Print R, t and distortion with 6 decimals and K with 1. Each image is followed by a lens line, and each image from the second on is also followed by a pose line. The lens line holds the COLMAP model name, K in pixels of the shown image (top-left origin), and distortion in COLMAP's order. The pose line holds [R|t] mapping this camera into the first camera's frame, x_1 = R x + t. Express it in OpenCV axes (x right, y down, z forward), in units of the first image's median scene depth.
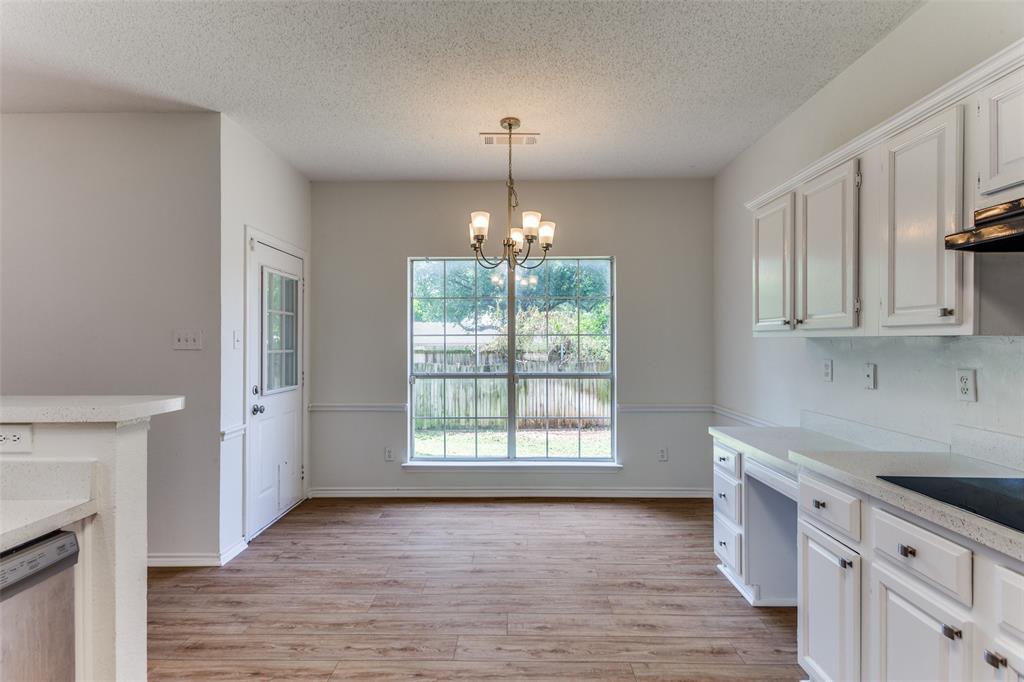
lens RADIAL K [[494.5, 0, 529.3], [0, 494.5, 332.0], [0, 0, 1]] dist [0.015974, -0.007012]
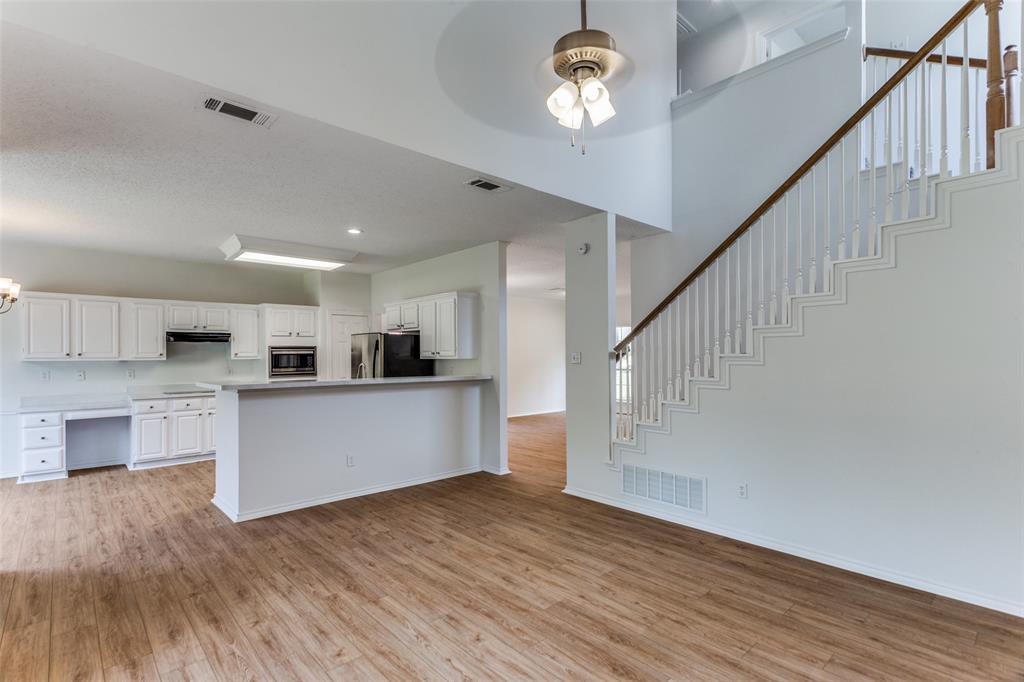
lens RADIAL K [[494.5, 0, 509.9], [0, 494.5, 354.8], [0, 0, 1]] dist [0.015974, -0.007012]
pose [[-0.678954, 0.009187, 0.734123, -2.742572], [-0.004706, 0.999847, -0.016865, 0.013390], [-0.734165, -0.014906, -0.678807, 1.121407]]
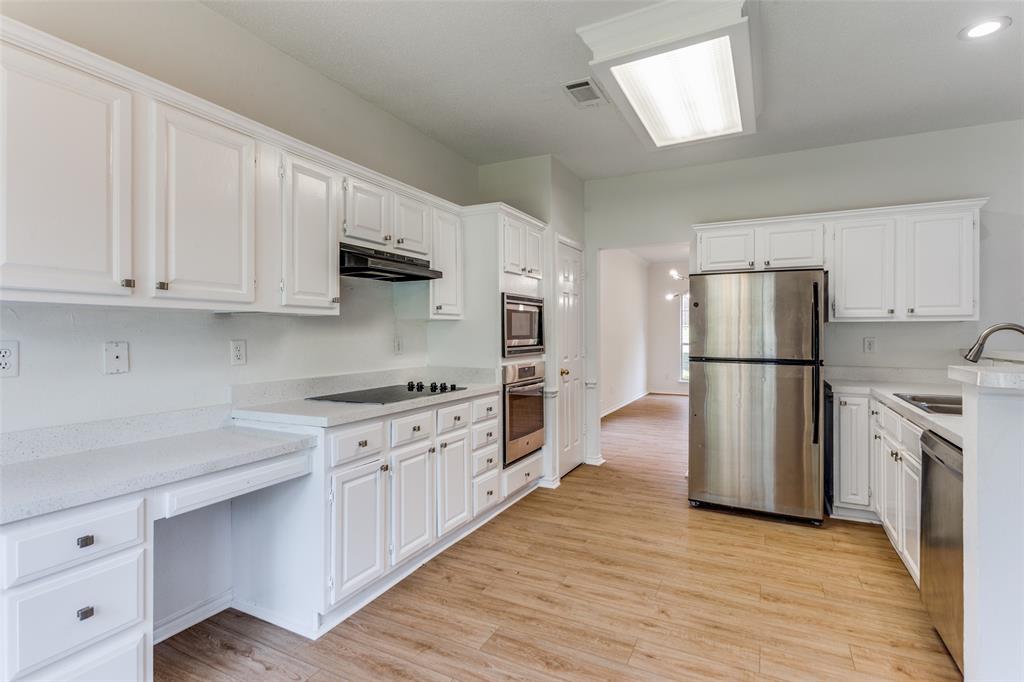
lens RADIAL K [[494.5, 0, 503.6], [0, 494.5, 331.2], [0, 0, 1]] dist [0.015974, -0.007012]
pose [[-0.894761, 0.003381, 0.446532, -0.225368], [-0.006763, 0.999754, -0.021122, 0.058994], [-0.446494, -0.021919, -0.894518, 1.441979]]
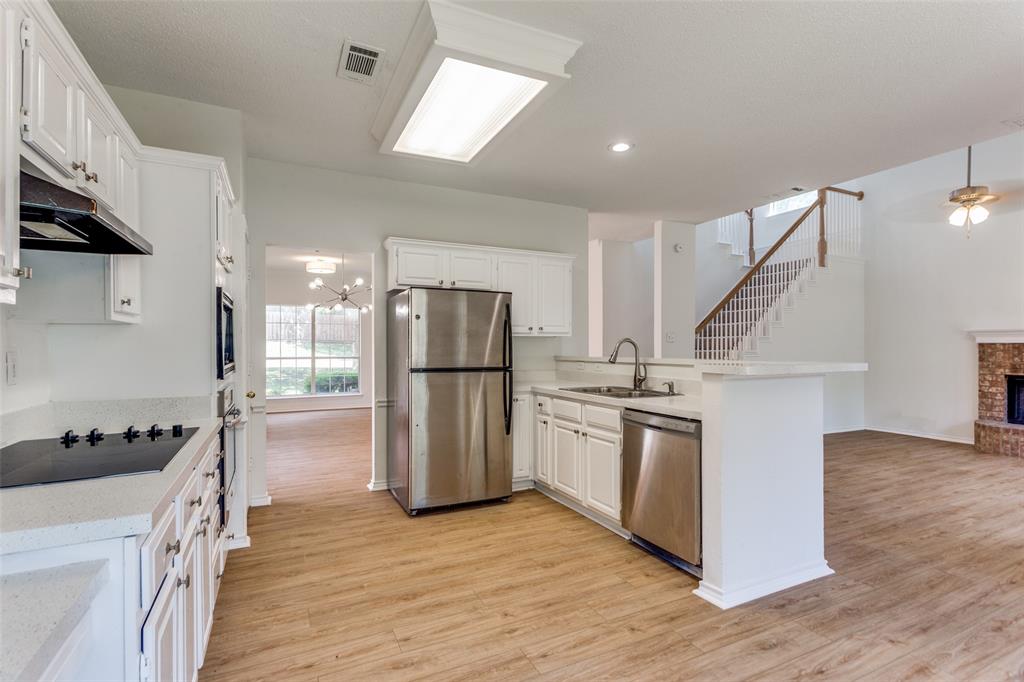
lens RADIAL K [[494.5, 0, 505.0], [0, 494.5, 345.8], [0, 0, 1]] dist [0.015974, -0.007012]
pose [[-0.891125, 0.003492, -0.453744, 0.347921], [0.012046, 0.999800, -0.015965, 0.060001], [0.453598, -0.019692, -0.890989, 1.328006]]
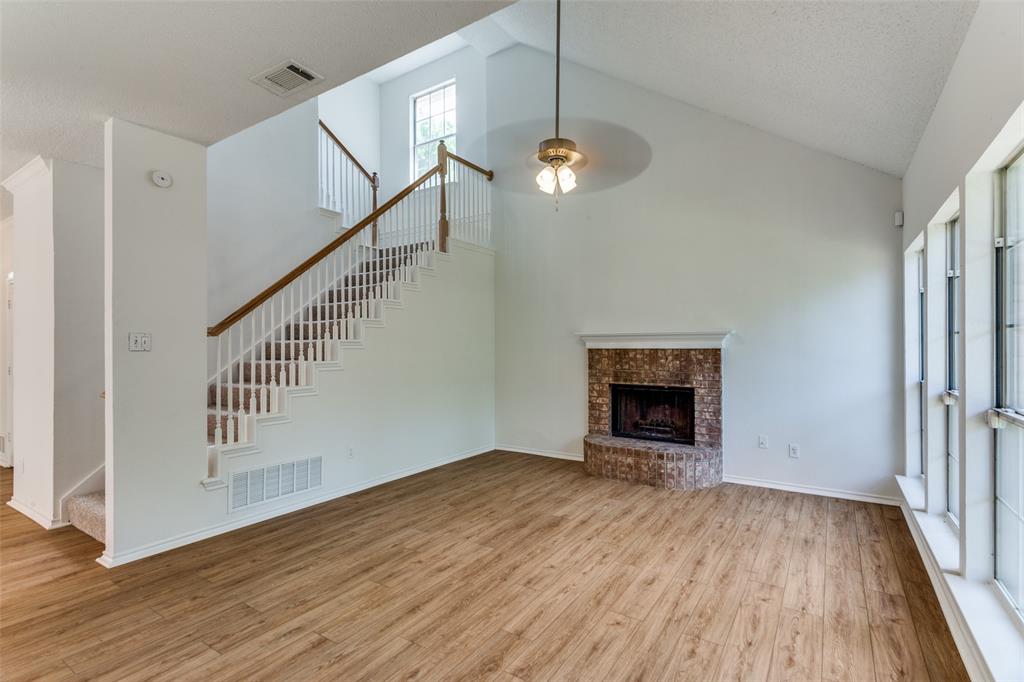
lens RADIAL K [[494.5, 0, 513.3], [0, 494.5, 343.9], [0, 0, 1]] dist [0.015974, -0.007012]
pose [[-0.530473, 0.001823, -0.847700, -0.877187], [0.021958, 0.999692, -0.011591, 0.032238], [0.847417, -0.024762, -0.530350, 1.062455]]
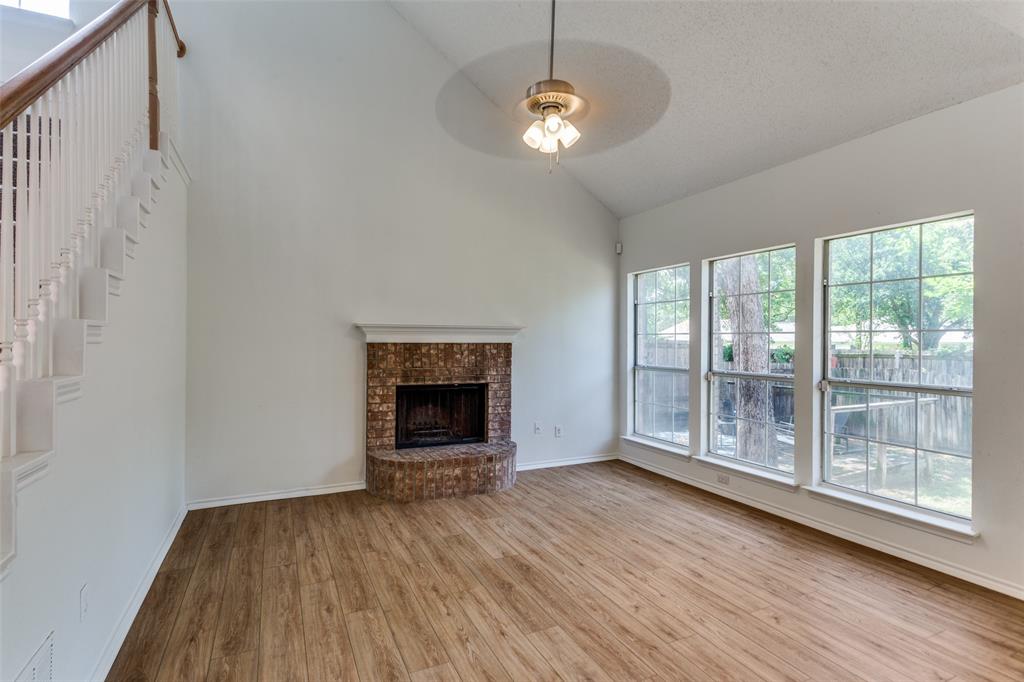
lens RADIAL K [[494.5, 0, 514.3], [0, 494.5, 340.5], [0, 0, 1]] dist [0.015974, -0.007012]
pose [[0.452349, 0.006735, -0.891815, -1.174301], [0.009014, 0.999886, 0.012123, 0.010090], [0.891795, -0.013523, 0.452237, -0.190808]]
